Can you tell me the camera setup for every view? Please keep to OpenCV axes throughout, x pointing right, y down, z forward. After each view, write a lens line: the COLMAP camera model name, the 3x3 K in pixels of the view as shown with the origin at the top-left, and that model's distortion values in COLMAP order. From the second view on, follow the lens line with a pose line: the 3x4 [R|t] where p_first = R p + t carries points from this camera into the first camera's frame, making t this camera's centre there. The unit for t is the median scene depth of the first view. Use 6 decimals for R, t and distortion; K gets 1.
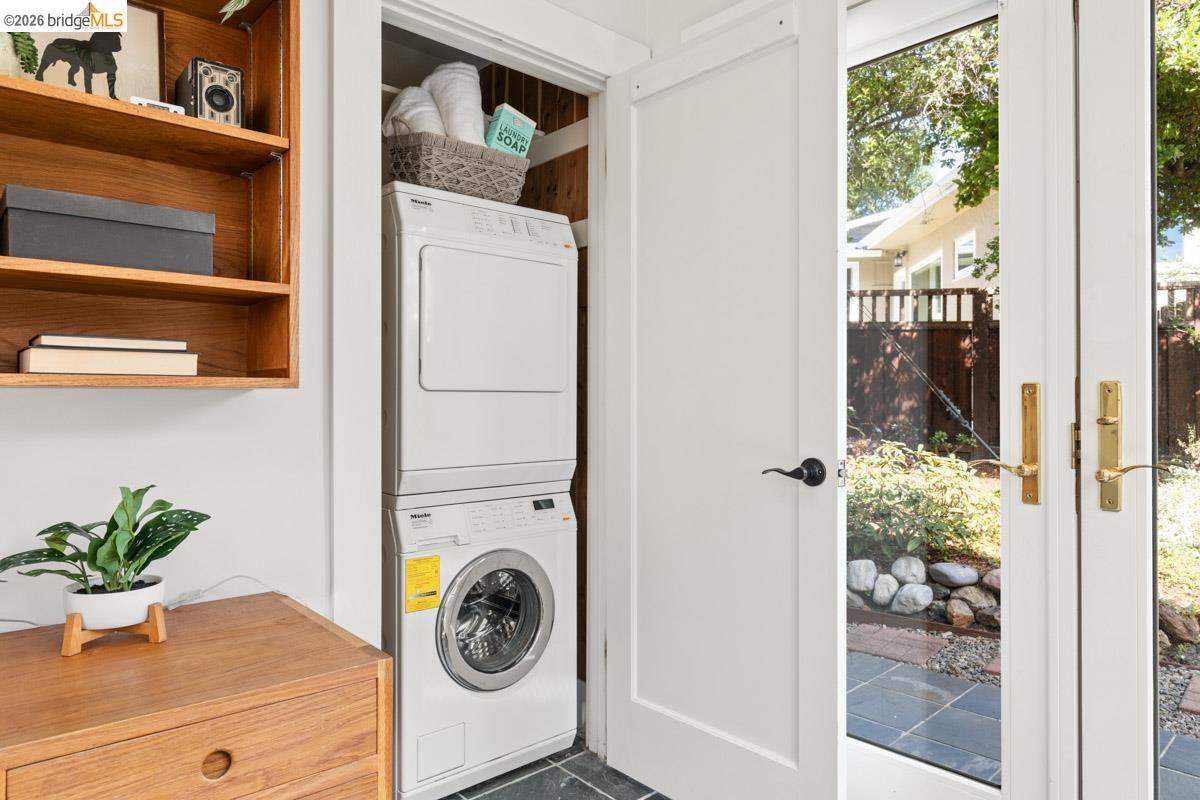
lens RADIAL K [[746.4, 0, 598.4], [0, 746.4, 401.5], [0, 0, 1]] dist [0.001087, 0.000635]
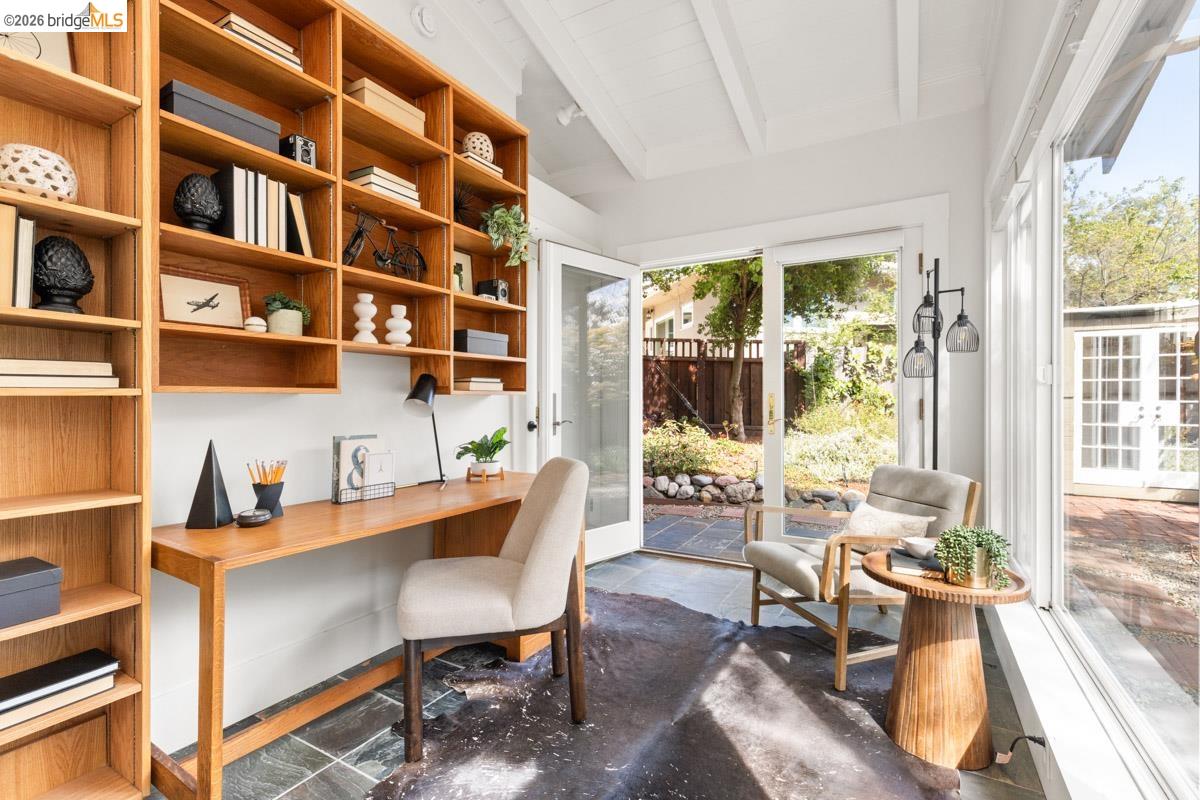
lens RADIAL K [[536.2, 0, 596.7], [0, 536.2, 403.1], [0, 0, 1]] dist [0.002101, -0.000804]
pose [[0.952002, -0.002486, 0.306081, -0.284929], [0.001268, 0.999990, 0.004176, 0.001722], [-0.306089, -0.003587, 0.951996, -0.376268]]
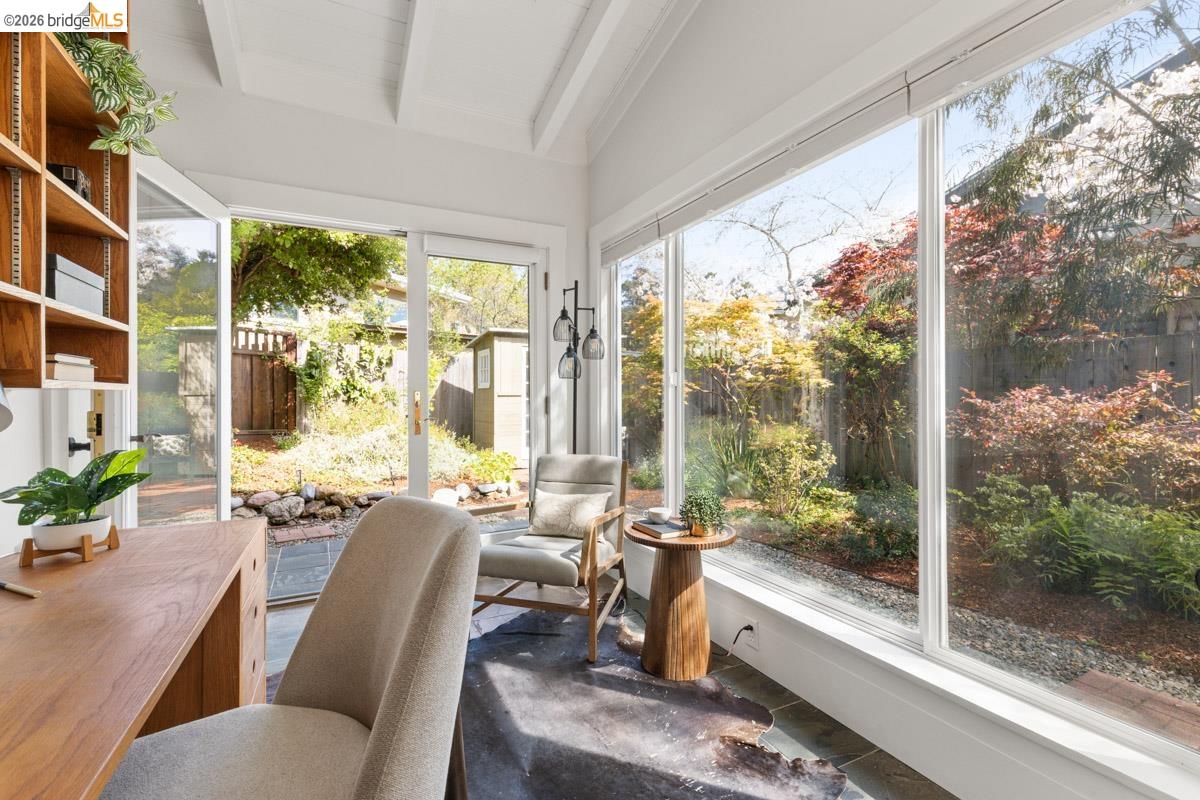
lens RADIAL K [[536.2, 0, 596.8], [0, 536.2, 398.3], [0, 0, 1]] dist [0.002101, -0.000804]
pose [[0.260813, -0.003424, 0.965383, -0.458302], [0.006163, 0.999979, 0.001882, 0.001344], [-0.965370, 0.005459, 0.260829, -0.097342]]
